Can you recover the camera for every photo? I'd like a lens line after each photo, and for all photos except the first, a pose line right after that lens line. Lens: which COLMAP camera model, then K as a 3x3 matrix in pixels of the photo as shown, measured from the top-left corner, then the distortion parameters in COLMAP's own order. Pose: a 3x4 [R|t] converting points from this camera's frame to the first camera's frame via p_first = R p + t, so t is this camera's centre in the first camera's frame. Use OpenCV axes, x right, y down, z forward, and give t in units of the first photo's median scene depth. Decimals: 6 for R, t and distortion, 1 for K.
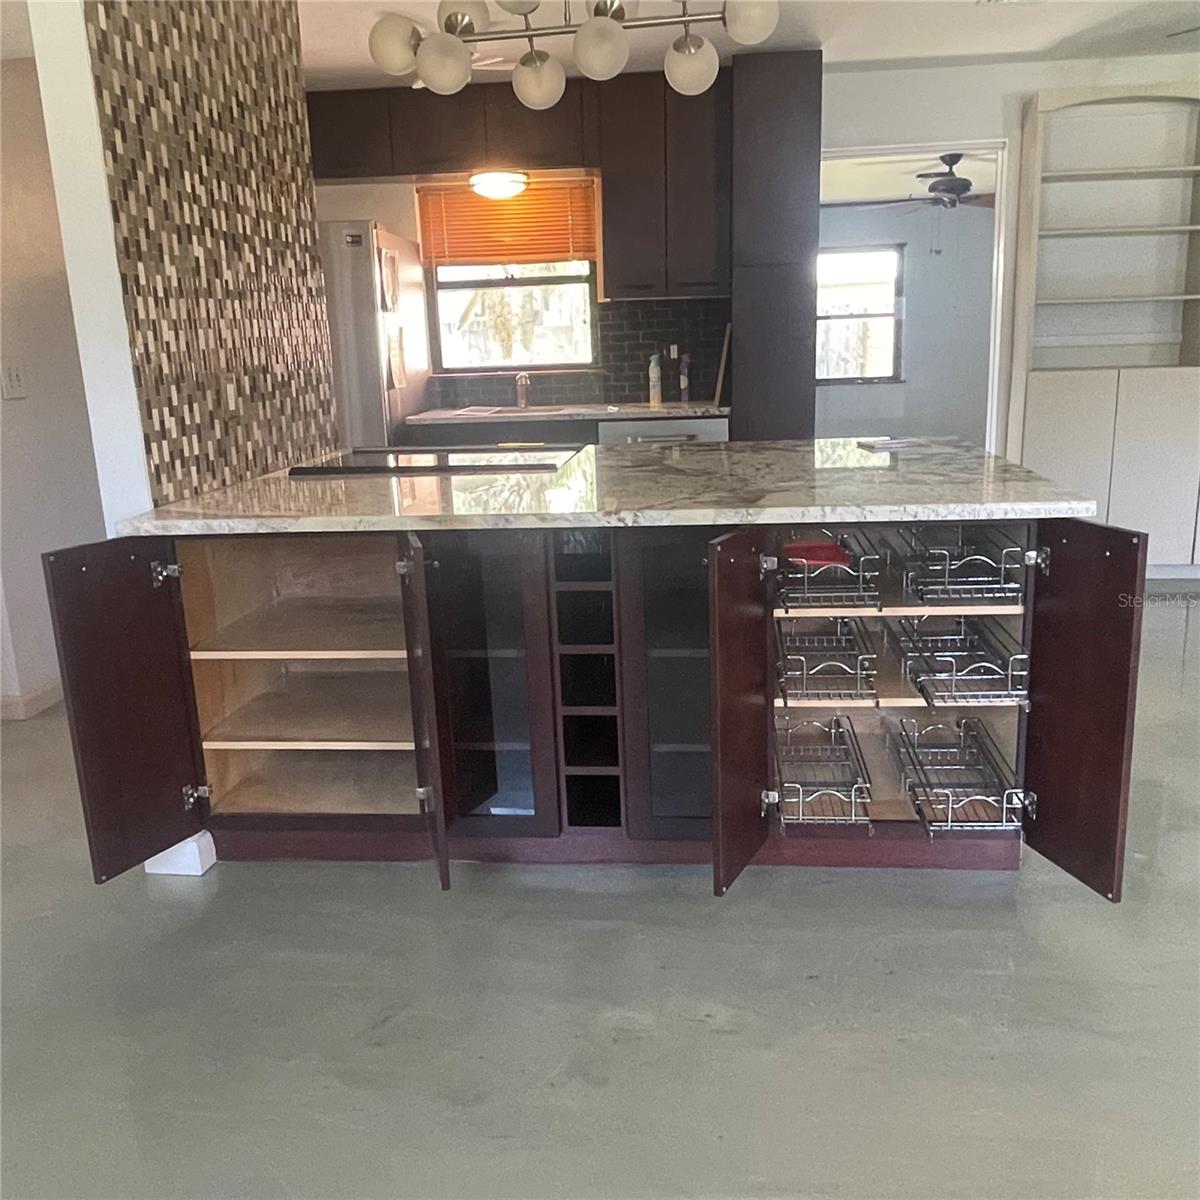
lens RADIAL K [[1087.2, 0, 600.7], [0, 1087.2, 600.1], [0, 0, 1]] dist [-0.002903, 0.000000]
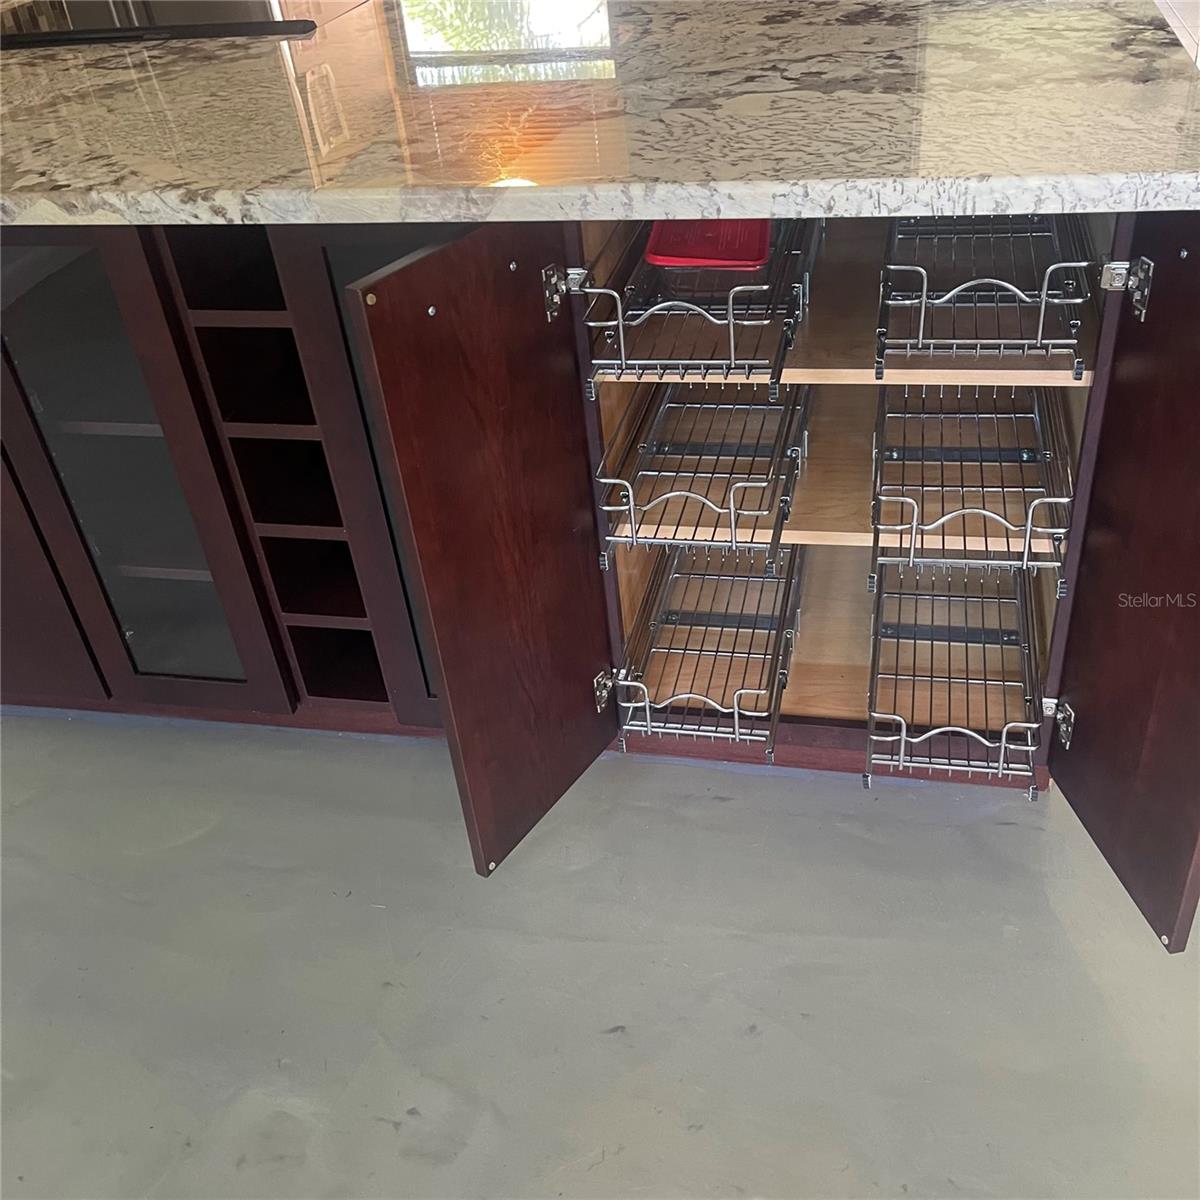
lens RADIAL K [[1205.7, 0, 605.1], [0, 1205.7, 614.1], [0, 0, 1]] dist [0.033017, 0.000000]
pose [[0.994116, 0.019869, -0.106483, 0.166114], [0.023012, 0.921858, 0.386845, -0.076068], [0.105848, -0.387019, 0.915976, 0.314403]]
